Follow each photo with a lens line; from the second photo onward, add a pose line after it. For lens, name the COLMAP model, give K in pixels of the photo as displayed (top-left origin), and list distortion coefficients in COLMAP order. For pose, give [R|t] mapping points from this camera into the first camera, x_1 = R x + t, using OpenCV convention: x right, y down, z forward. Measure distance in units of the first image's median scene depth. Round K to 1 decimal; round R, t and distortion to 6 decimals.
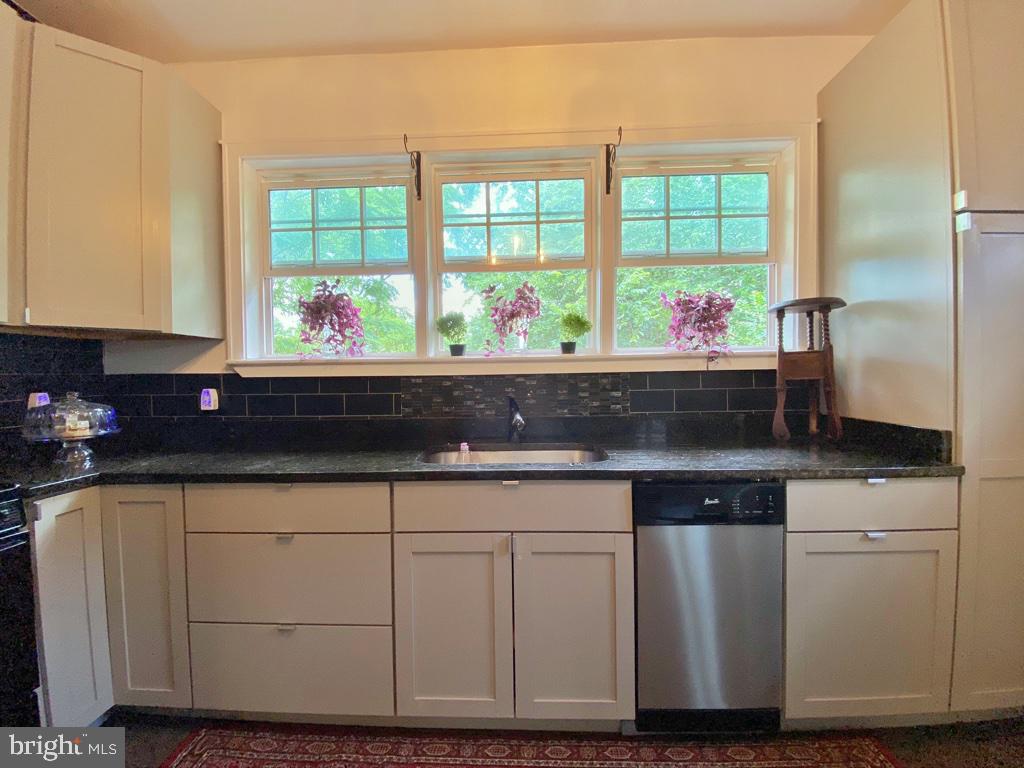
lens RADIAL K [[414.2, 0, 504.5], [0, 414.2, 374.4], [0, 0, 1]] dist [-0.014534, -0.003775]
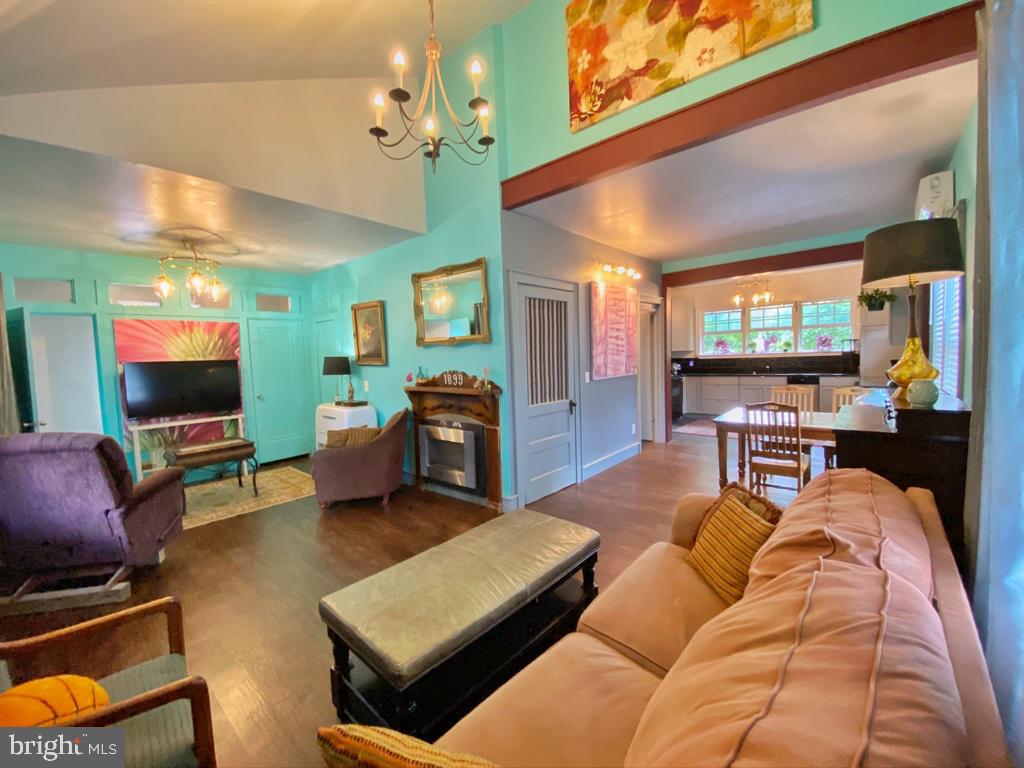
lens RADIAL K [[414.2, 0, 505.5], [0, 414.2, 383.0], [0, 0, 1]] dist [-0.014534, -0.003775]
pose [[0.761986, 0.024667, -0.647124, 0.717481], [0.023233, 0.997590, 0.065382, -0.076752], [0.647177, -0.064855, 0.759576, -4.043603]]
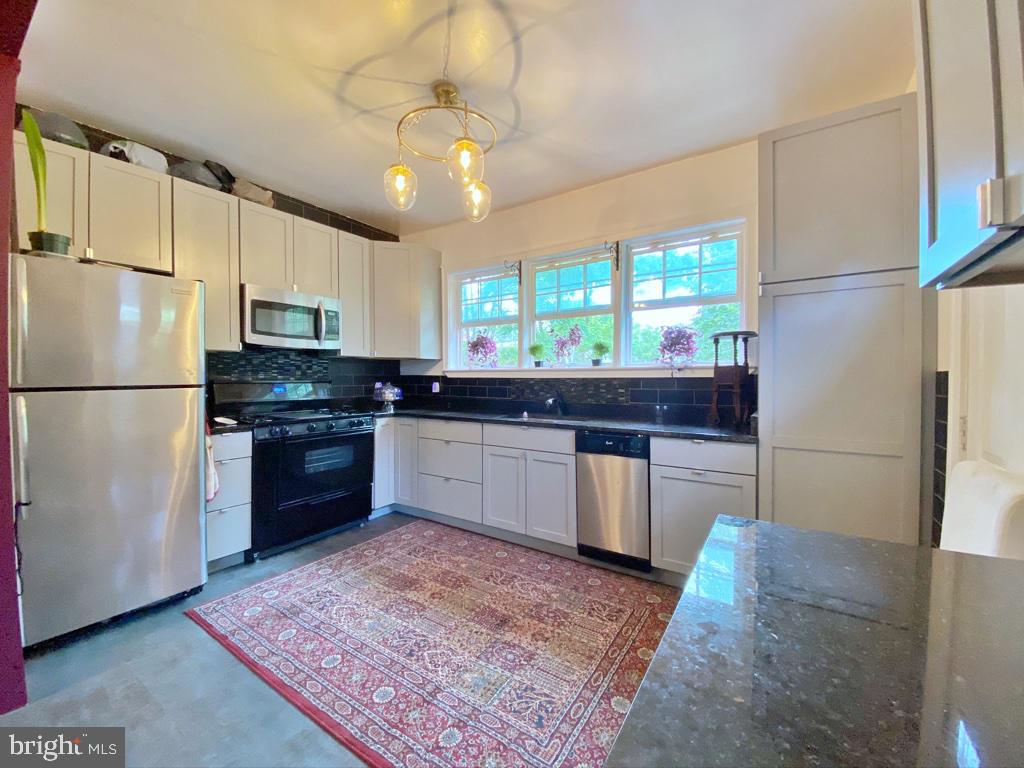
lens RADIAL K [[414.2, 0, 510.3], [0, 414.2, 380.8], [0, 0, 1]] dist [-0.014534, -0.003775]
pose [[0.847580, 0.018838, -0.530334, 0.787347], [-0.012748, 0.999804, 0.015141, -0.012540], [0.530515, -0.006073, 0.847654, -0.651512]]
